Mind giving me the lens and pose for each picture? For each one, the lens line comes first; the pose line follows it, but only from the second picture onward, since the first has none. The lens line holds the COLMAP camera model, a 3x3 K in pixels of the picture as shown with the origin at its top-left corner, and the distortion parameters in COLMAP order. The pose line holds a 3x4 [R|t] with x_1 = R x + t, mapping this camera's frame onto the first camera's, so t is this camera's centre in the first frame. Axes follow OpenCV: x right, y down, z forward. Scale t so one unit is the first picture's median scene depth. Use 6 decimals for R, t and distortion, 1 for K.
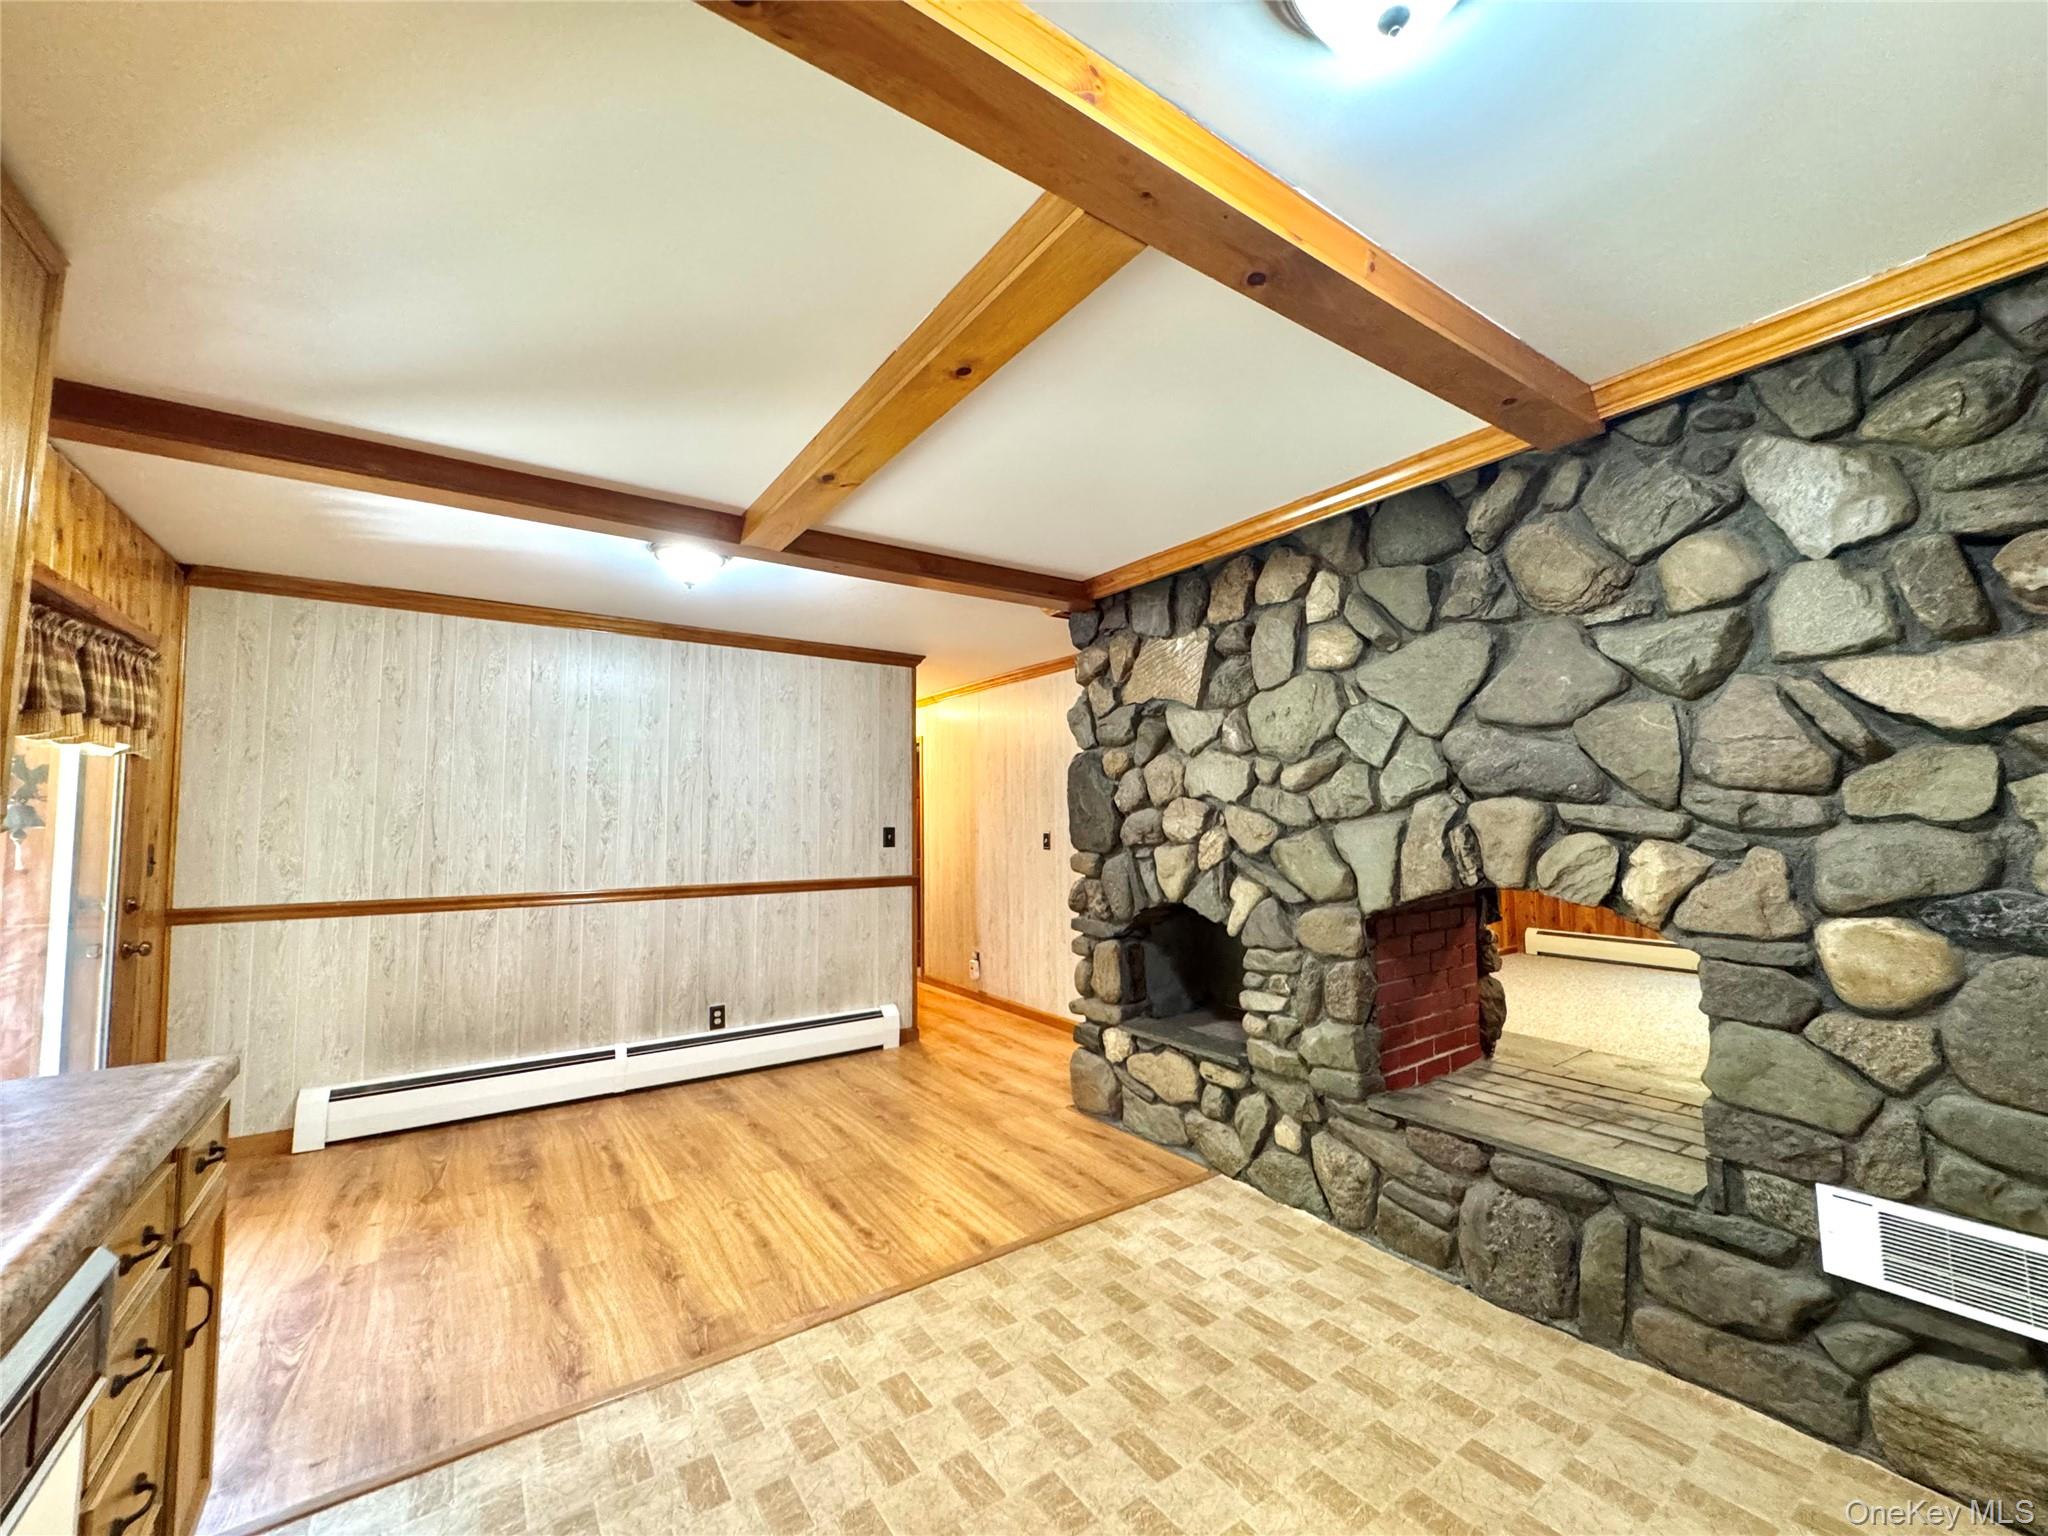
lens RADIAL K [[816.3, 0, 1025.0], [0, 816.3, 769.9], [0, 0, 1]] dist [-0.002589, 0.000407]
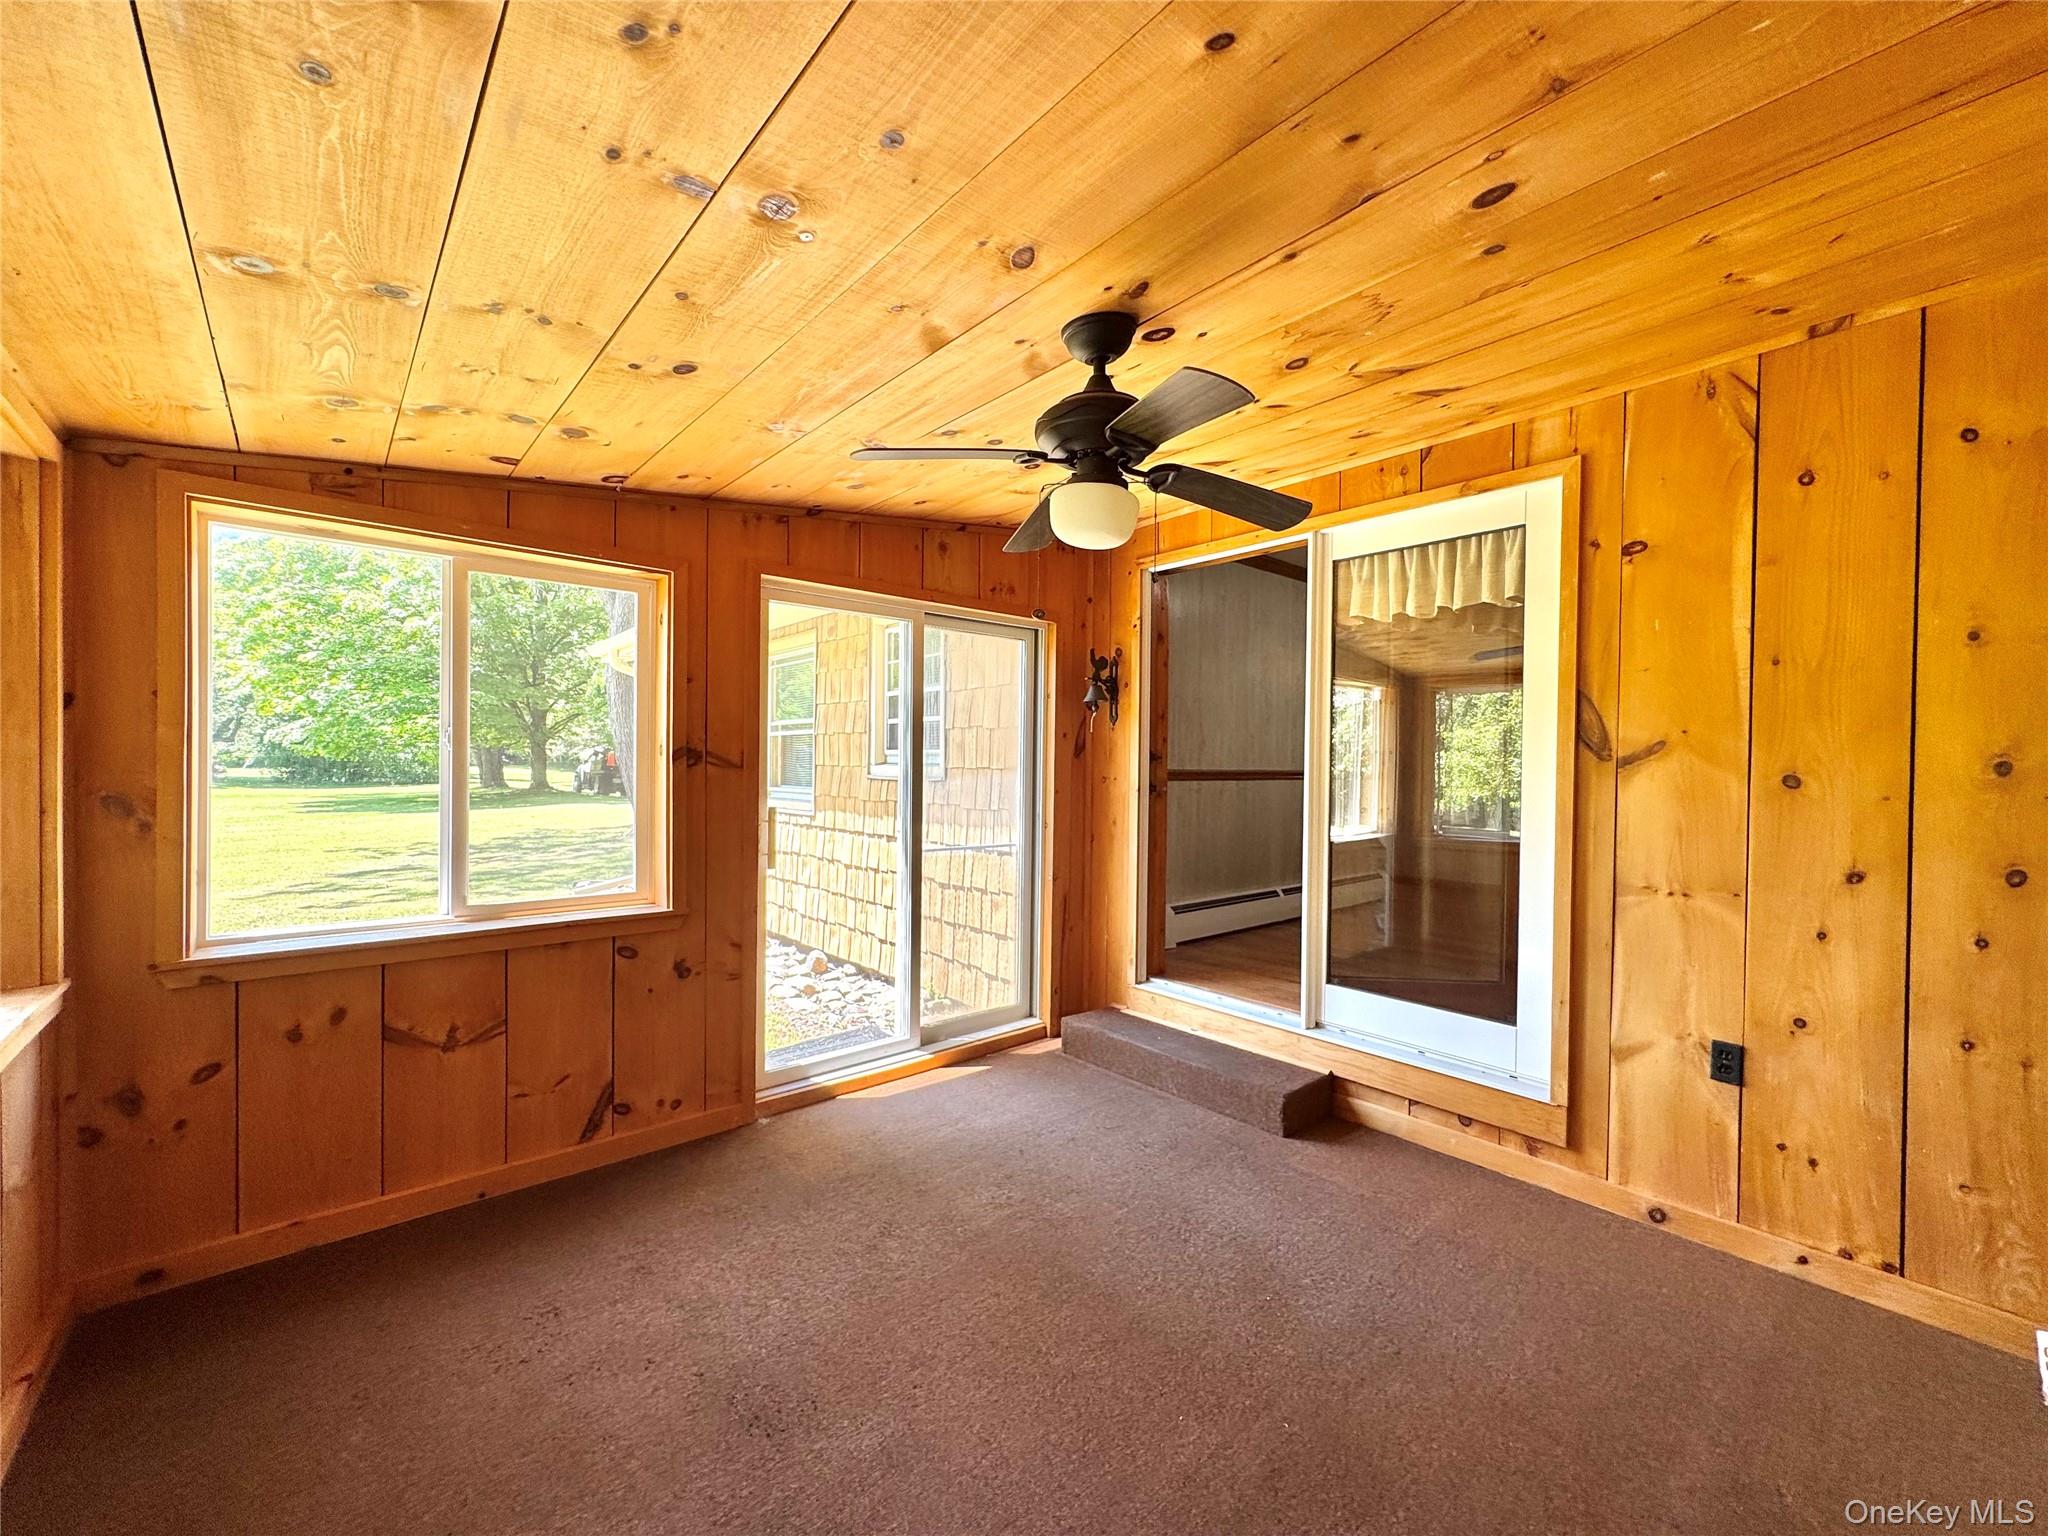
lens RADIAL K [[816.3, 0, 1025.0], [0, 816.3, 769.9], [0, 0, 1]] dist [-0.002589, 0.000407]
pose [[0.994566, 0.017798, 0.102574, -1.538410], [-0.025433, 0.996962, 0.073616, 0.088190], [-0.100953, -0.075825, 0.991998, -0.386979]]
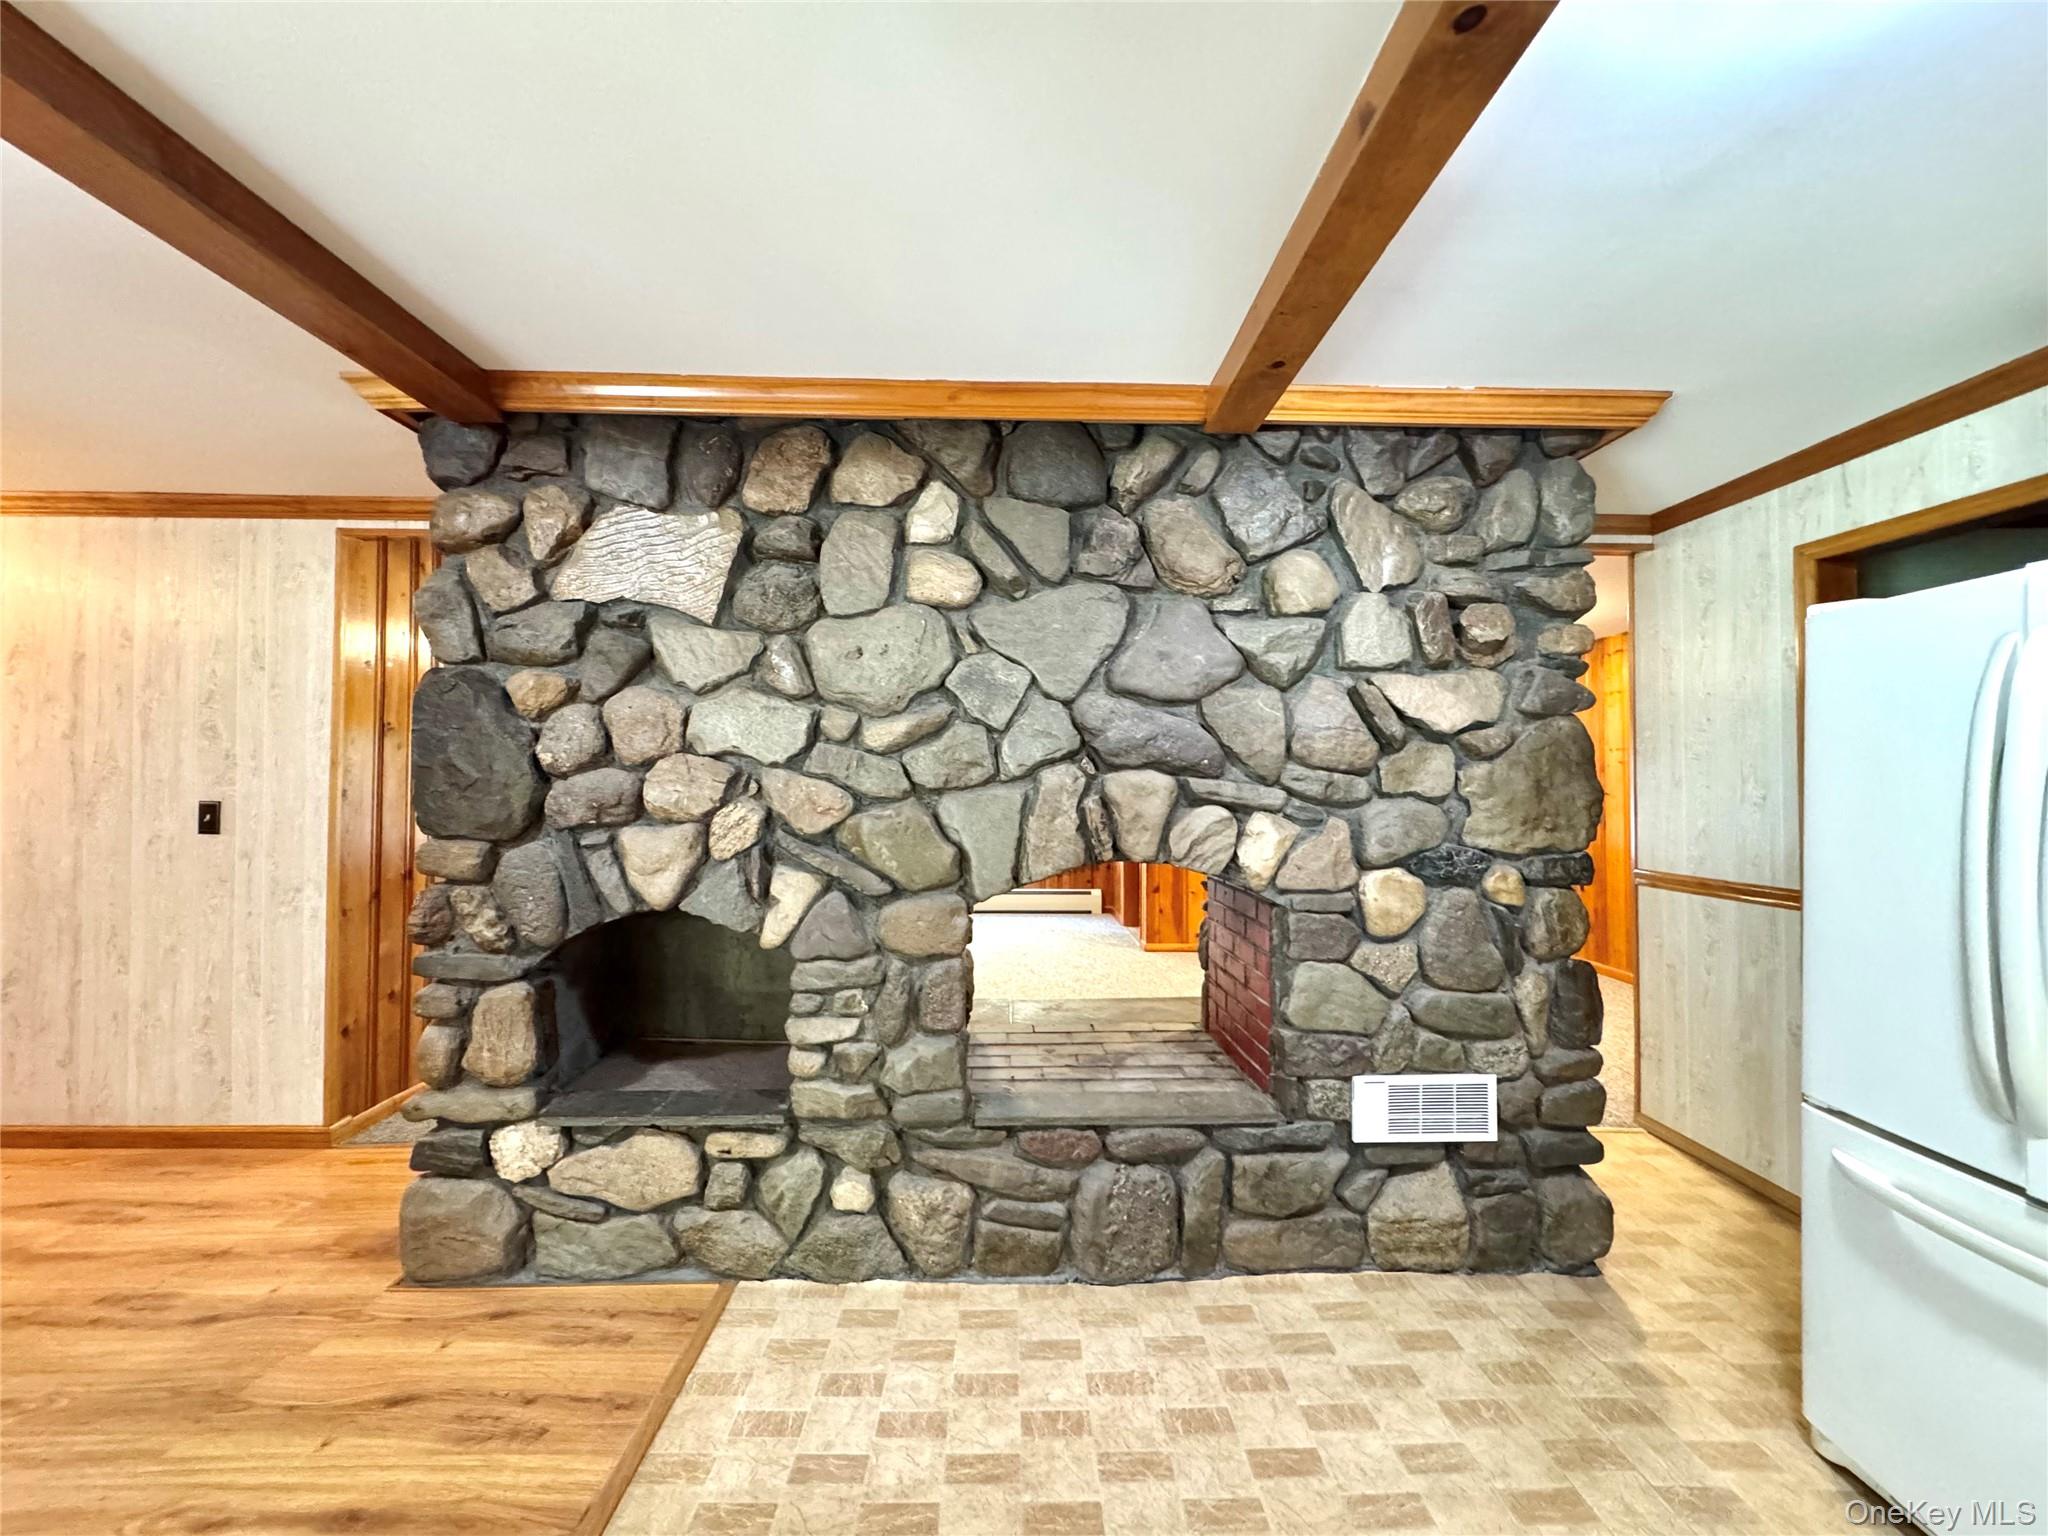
lens RADIAL K [[816.3, 0, 1025.0], [0, 816.3, 769.9], [0, 0, 1]] dist [-0.002589, 0.000407]
pose [[0.553715, 0.024103, 0.832357, -0.251989], [-0.062712, 0.997949, 0.012820, 0.024637], [-0.830341, -0.059298, 0.554091, 0.467433]]
